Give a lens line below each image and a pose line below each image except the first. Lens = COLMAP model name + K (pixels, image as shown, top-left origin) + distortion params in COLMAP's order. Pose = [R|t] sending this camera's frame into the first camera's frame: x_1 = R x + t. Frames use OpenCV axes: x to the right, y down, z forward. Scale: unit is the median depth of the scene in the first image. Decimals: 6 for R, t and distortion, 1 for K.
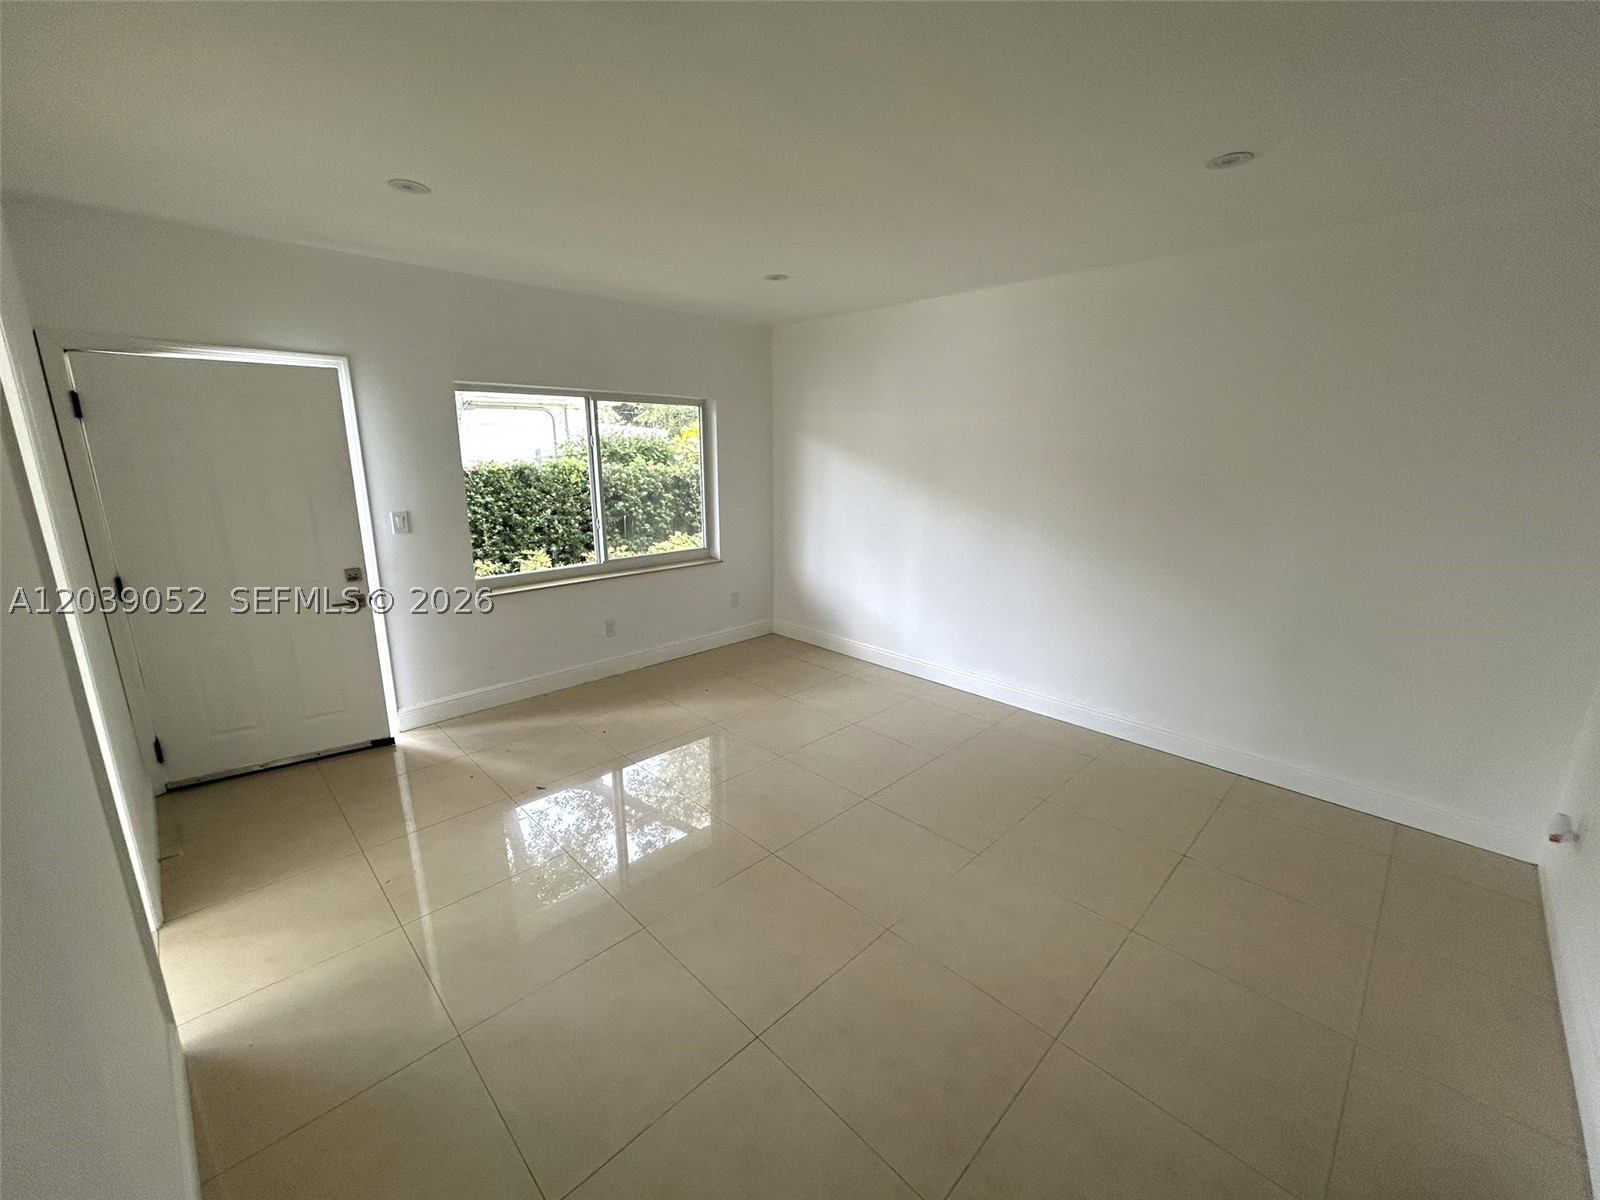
lens RADIAL K [[647.8, 0, 801.8], [0, 647.8, 601.9], [0, 0, 1]] dist [0.000160, 0.000279]
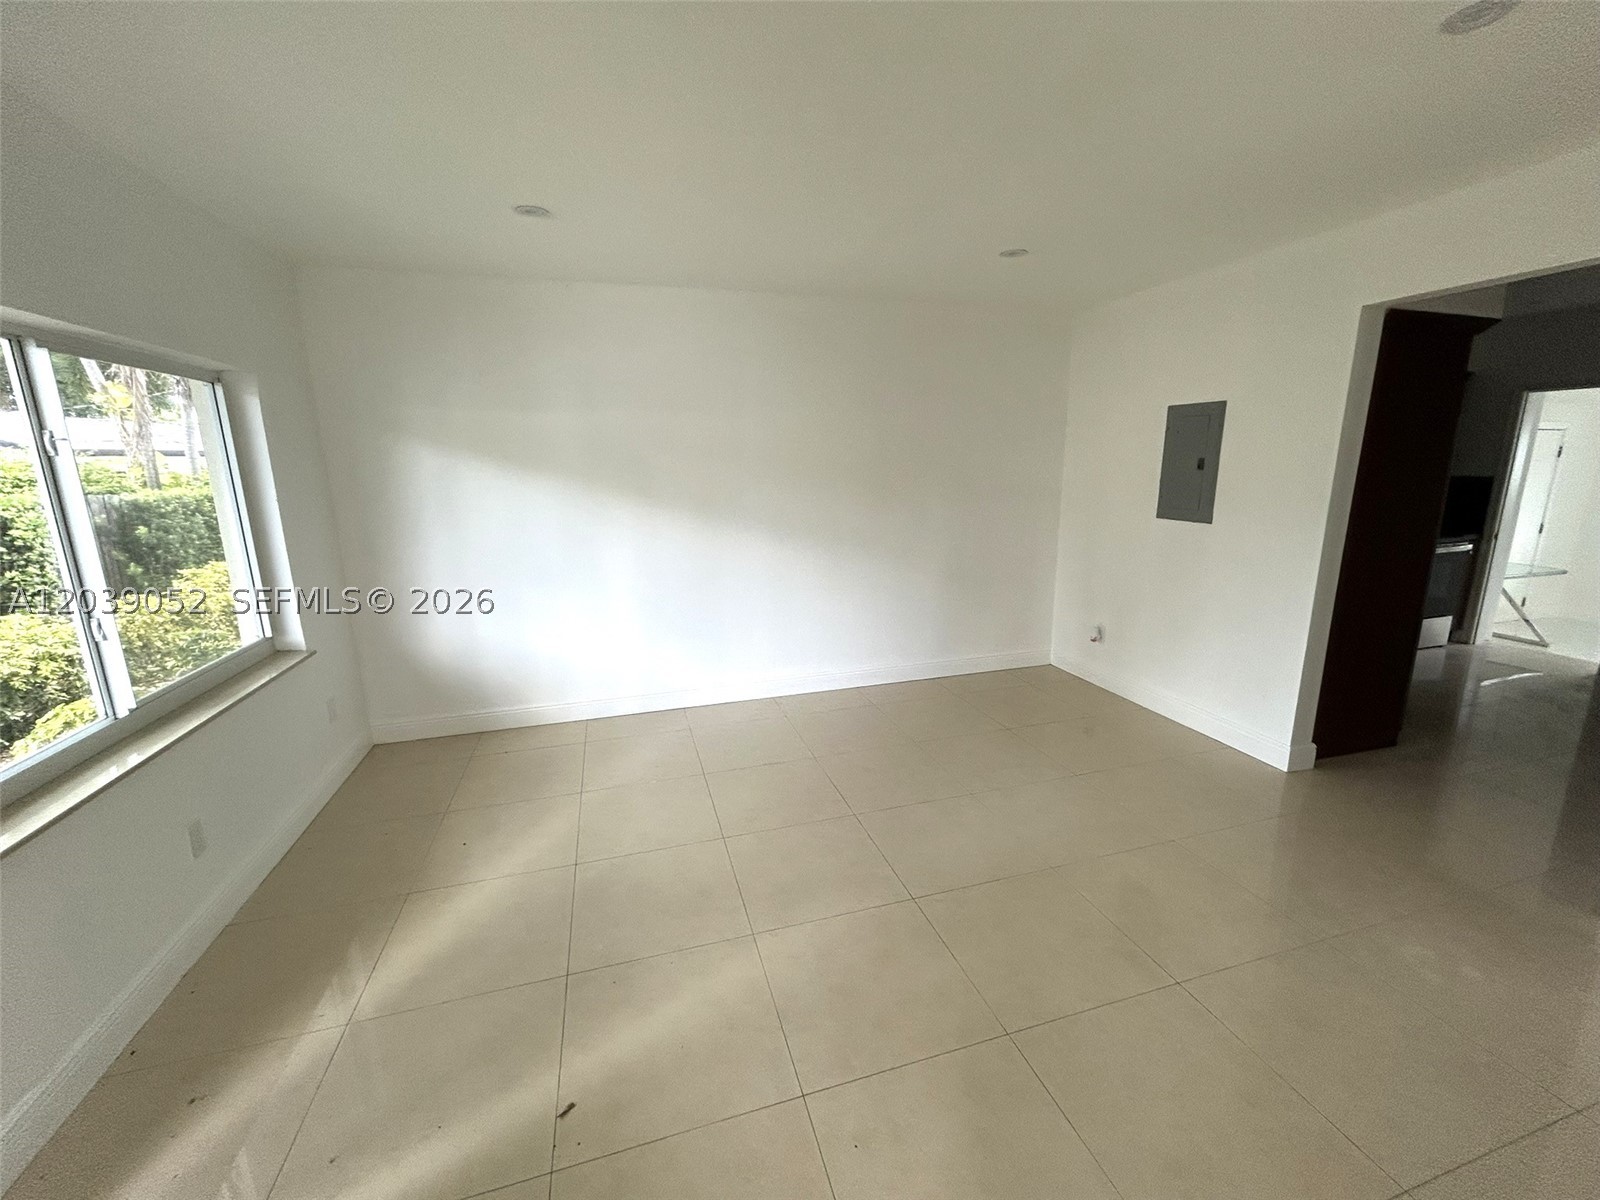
lens RADIAL K [[647.8, 0, 802.1], [0, 647.8, 591.6], [0, 0, 1]] dist [0.000160, 0.000279]
pose [[0.470039, -0.201154, 0.859418, -0.411749], [0.218954, 0.969824, 0.107244, -0.084606], [-0.855057, 0.137764, 0.499899, 0.331734]]
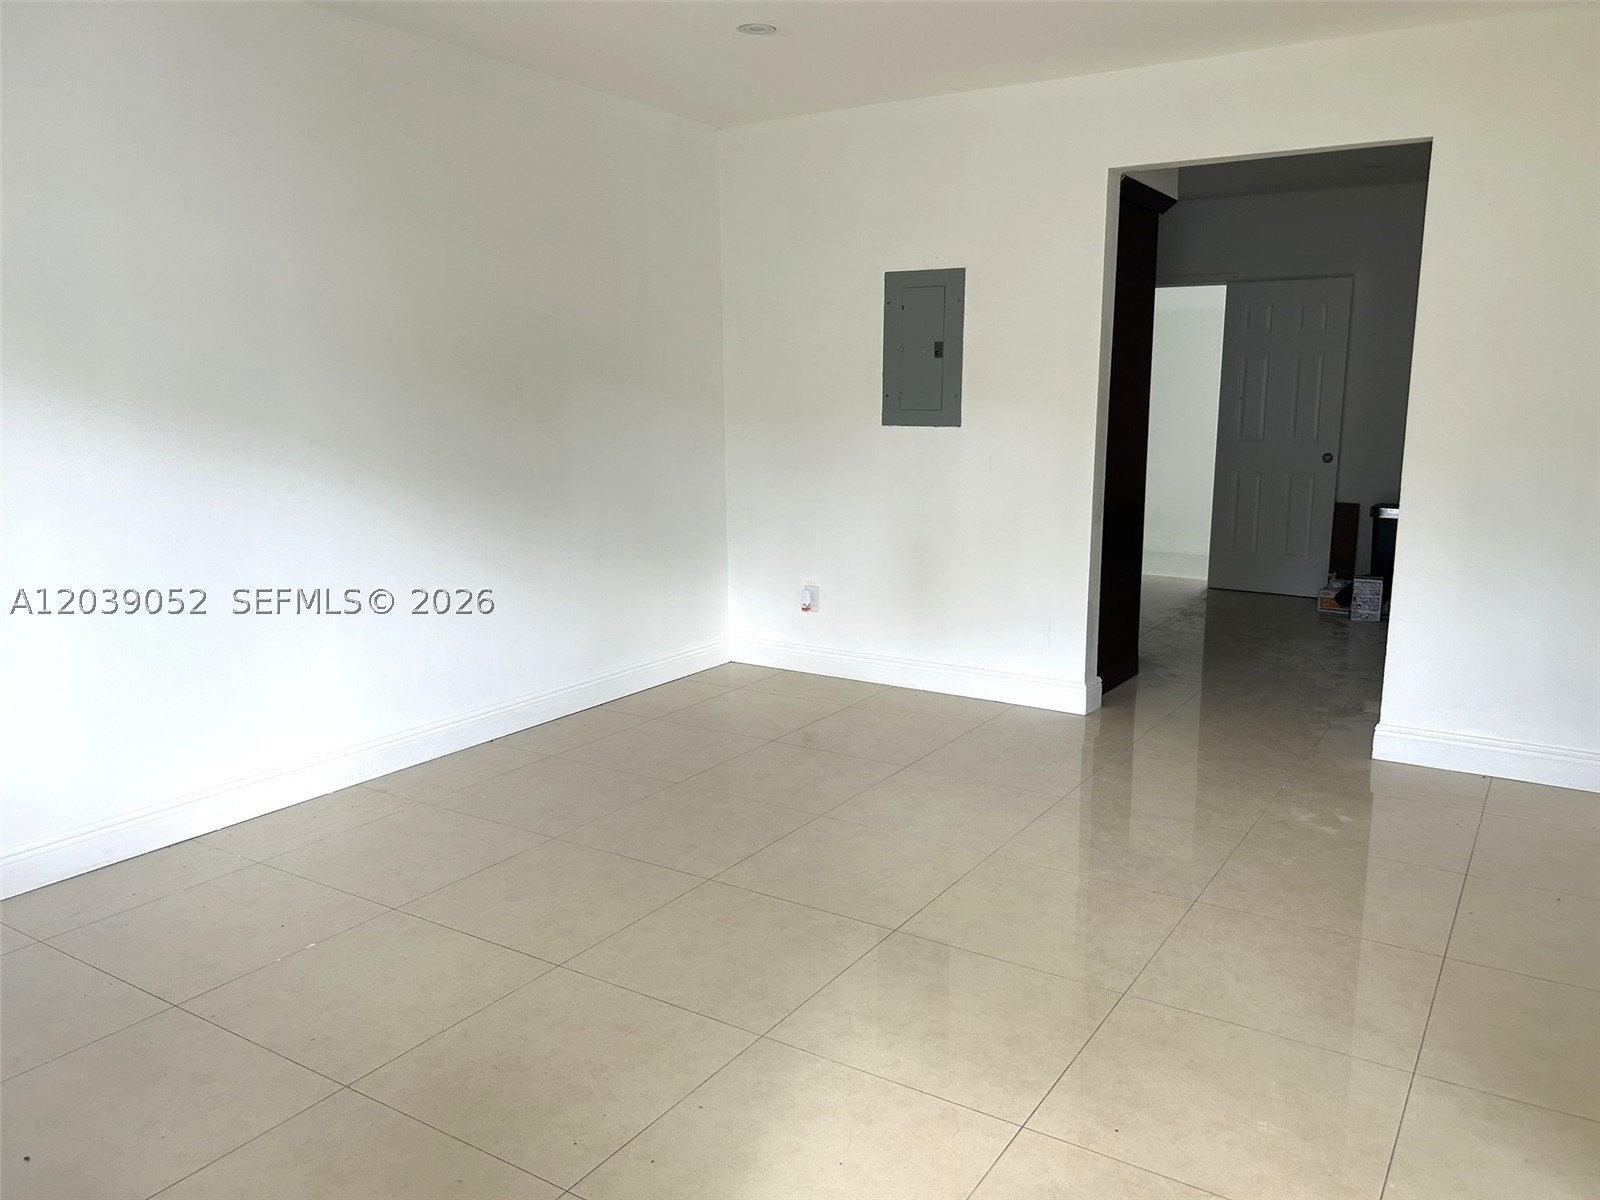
lens RADIAL K [[1218.5, 0, 789.5], [0, 1218.5, 599.7], [0, 0, 1]] dist [0.028111, -0.017653]
pose [[-0.210503, -0.183204, 0.960273, -0.565983], [0.222794, 0.947443, 0.229596, -0.112227], [-0.951867, 0.262274, -0.158623, 0.628475]]
